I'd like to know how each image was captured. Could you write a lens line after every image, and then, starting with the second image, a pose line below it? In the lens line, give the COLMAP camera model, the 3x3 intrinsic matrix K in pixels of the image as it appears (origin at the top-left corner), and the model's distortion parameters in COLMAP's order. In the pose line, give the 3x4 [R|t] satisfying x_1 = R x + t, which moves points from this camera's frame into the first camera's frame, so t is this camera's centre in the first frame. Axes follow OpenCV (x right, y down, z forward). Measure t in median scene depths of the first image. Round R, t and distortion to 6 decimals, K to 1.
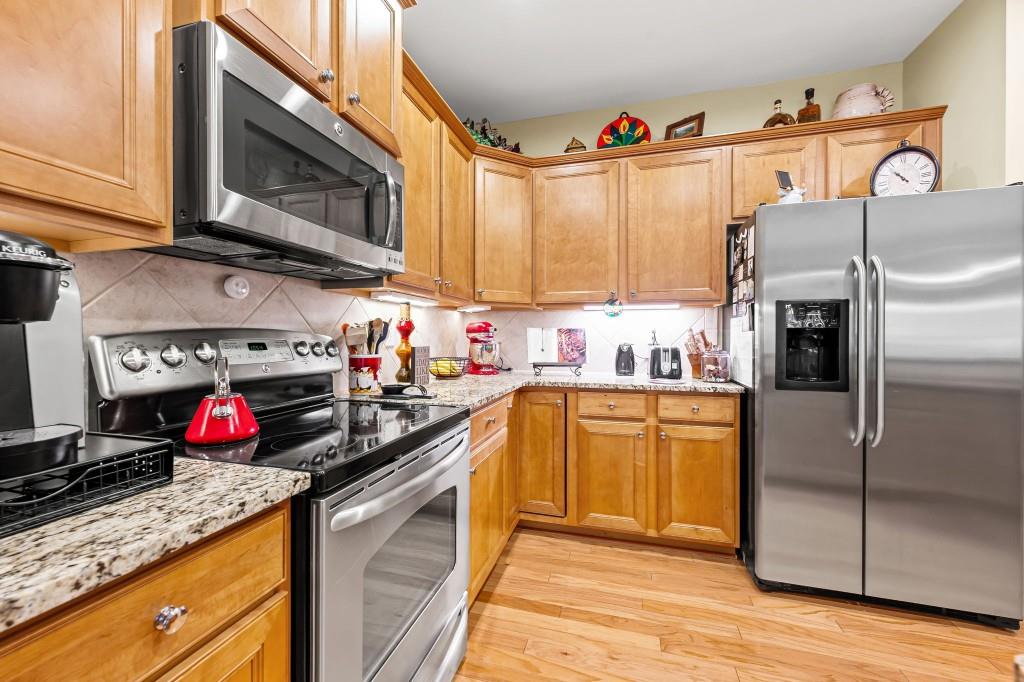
lens RADIAL K [[439.3, 0, 516.7], [0, 439.3, 331.4], [0, 0, 1]] dist [-0.000642, -0.000276]
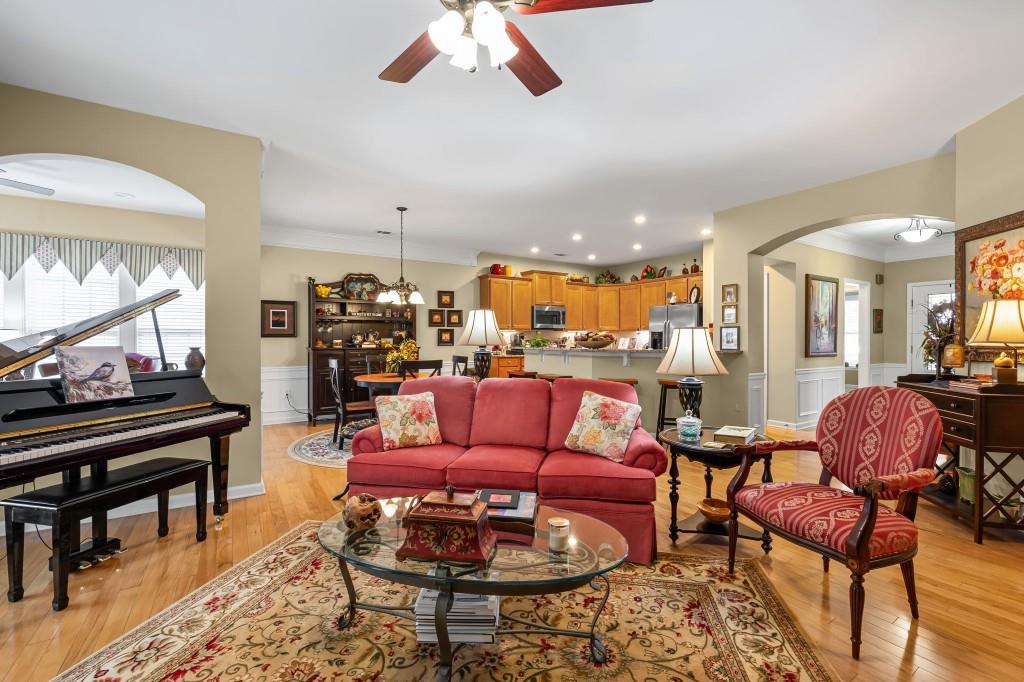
lens RADIAL K [[439.3, 0, 516.7], [0, 439.3, 331.4], [0, 0, 1]] dist [-0.000642, -0.000276]
pose [[0.790767, -0.007245, -0.612074, 1.507061], [0.001264, 0.999947, -0.010203, -0.024976], [0.612116, 0.007294, 0.790734, -2.111541]]
